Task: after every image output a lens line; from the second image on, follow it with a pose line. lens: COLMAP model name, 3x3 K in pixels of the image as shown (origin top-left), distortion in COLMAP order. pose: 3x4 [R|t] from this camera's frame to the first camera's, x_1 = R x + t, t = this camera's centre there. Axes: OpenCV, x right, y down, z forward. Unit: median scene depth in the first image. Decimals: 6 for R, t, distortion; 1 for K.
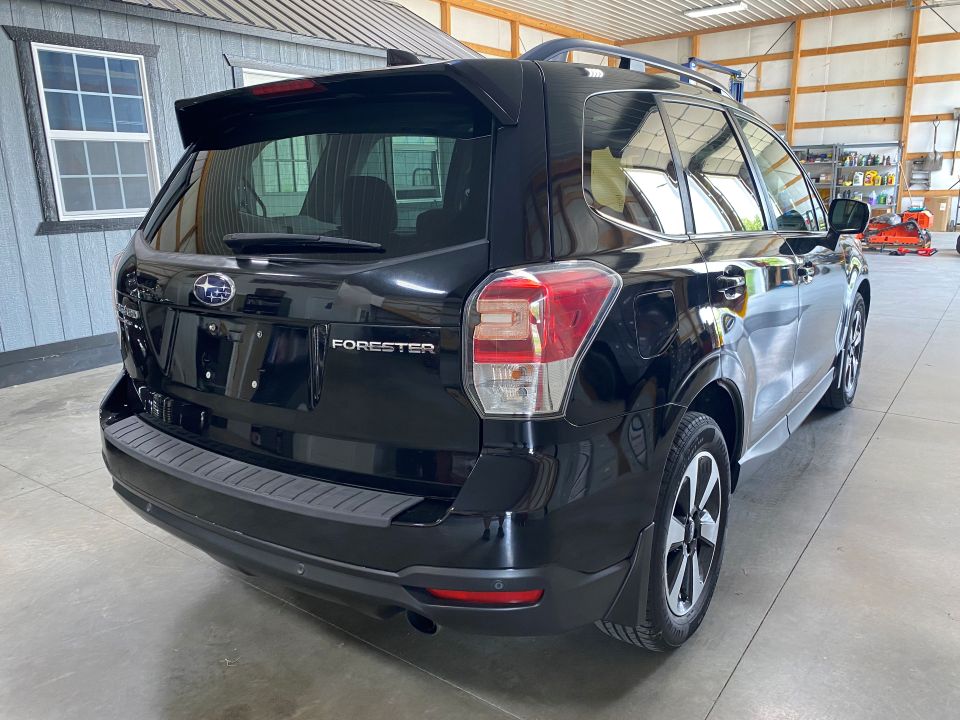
lens RADIAL K [[727.9, 0, 481.5], [0, 727.9, 353.9], [0, 0, 1]] dist [0.014429, -0.007100]
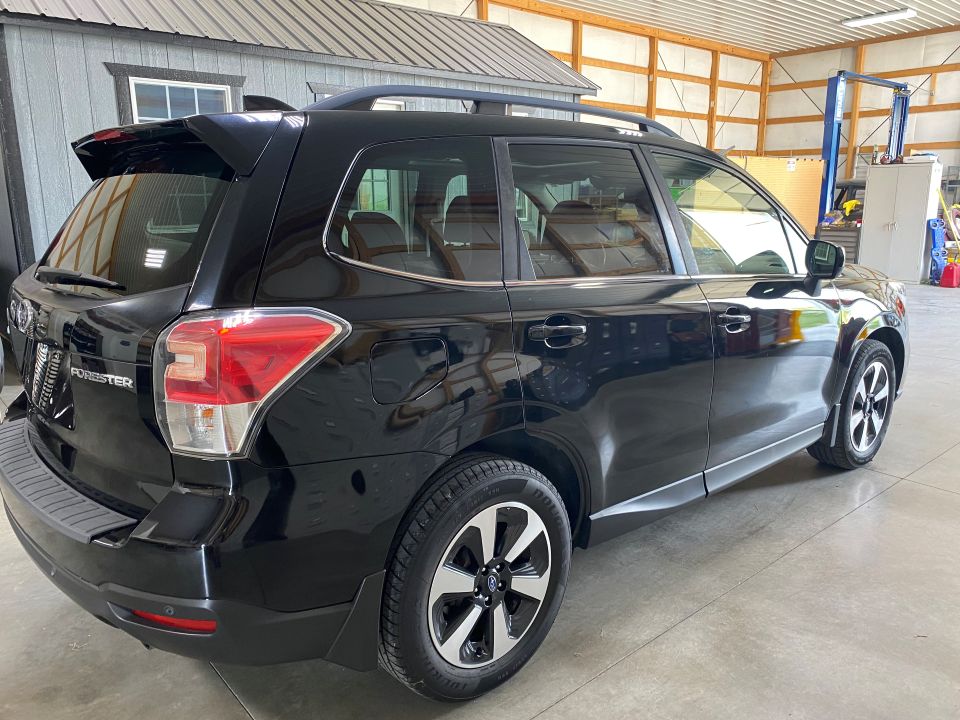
lens RADIAL K [[727.9, 0, 481.5], [0, 727.9, 353.9], [0, 0, 1]] dist [0.014429, -0.007100]
pose [[0.974026, 0.065841, -0.216652, 0.177395], [-0.069493, 0.997539, -0.009273, -0.020189], [0.215508, 0.024088, 0.976205, 0.014151]]
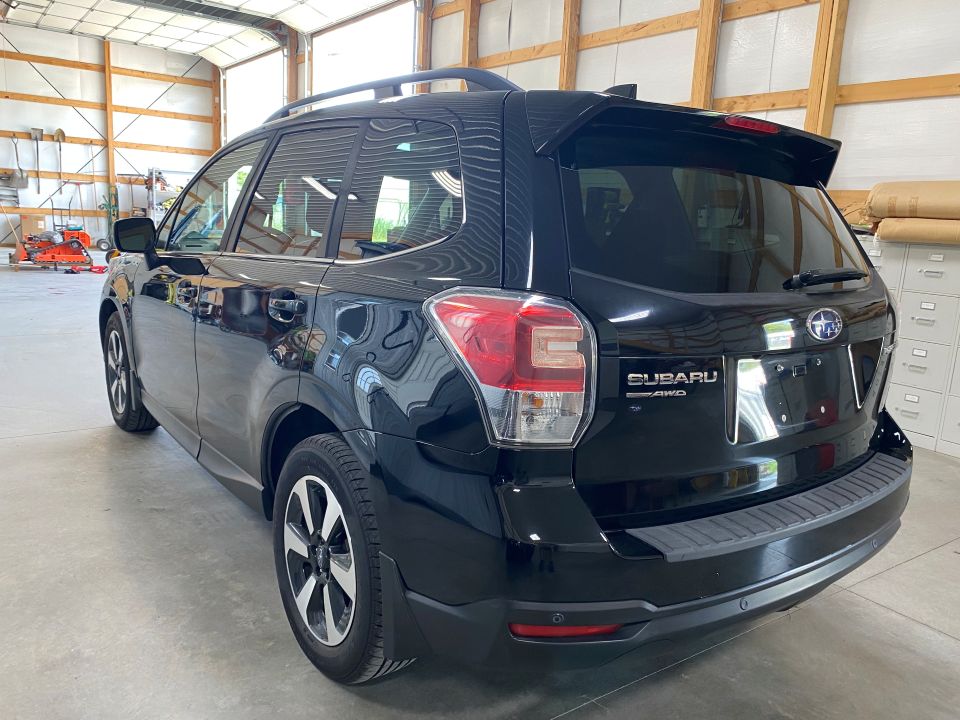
lens RADIAL K [[727.9, 0, 481.5], [0, 727.9, 353.9], [0, 0, 1]] dist [0.014429, -0.007100]
pose [[0.330305, -0.137537, 0.933800, -0.463882], [0.156945, 0.983557, 0.089351, -0.066948], [-0.930735, 0.117042, 0.346460, 0.341652]]
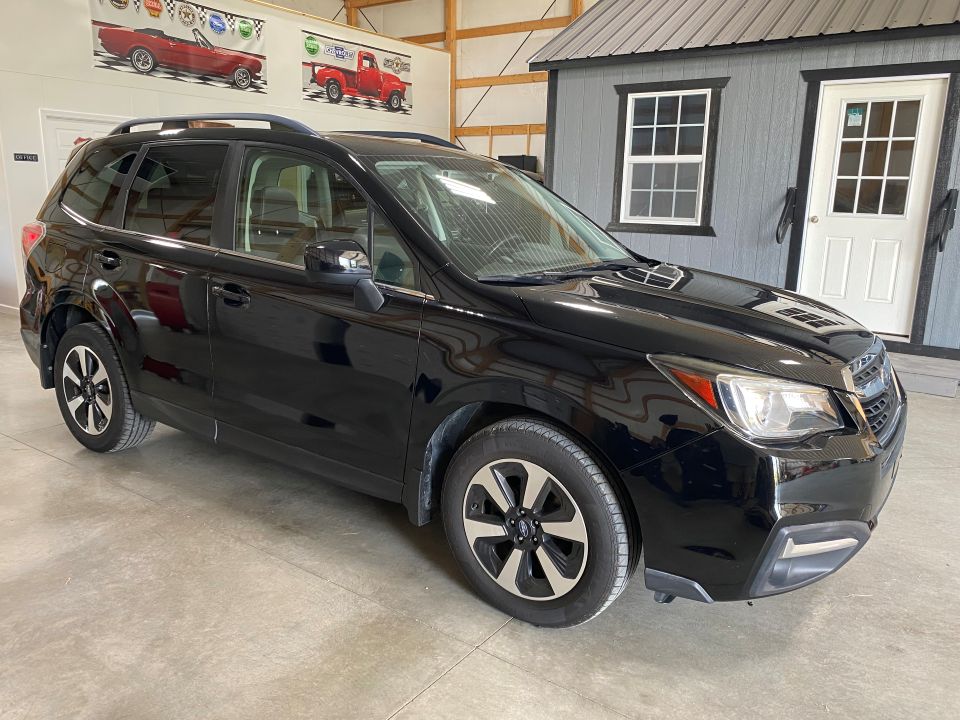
lens RADIAL K [[727.9, 0, 481.5], [0, 727.9, 353.9], [0, 0, 1]] dist [0.014429, -0.007100]
pose [[0.015183, 0.239998, -0.970655, 0.766094], [-0.254673, 0.939678, 0.228355, -0.186901], [0.966908, 0.243733, 0.075388, 0.673653]]
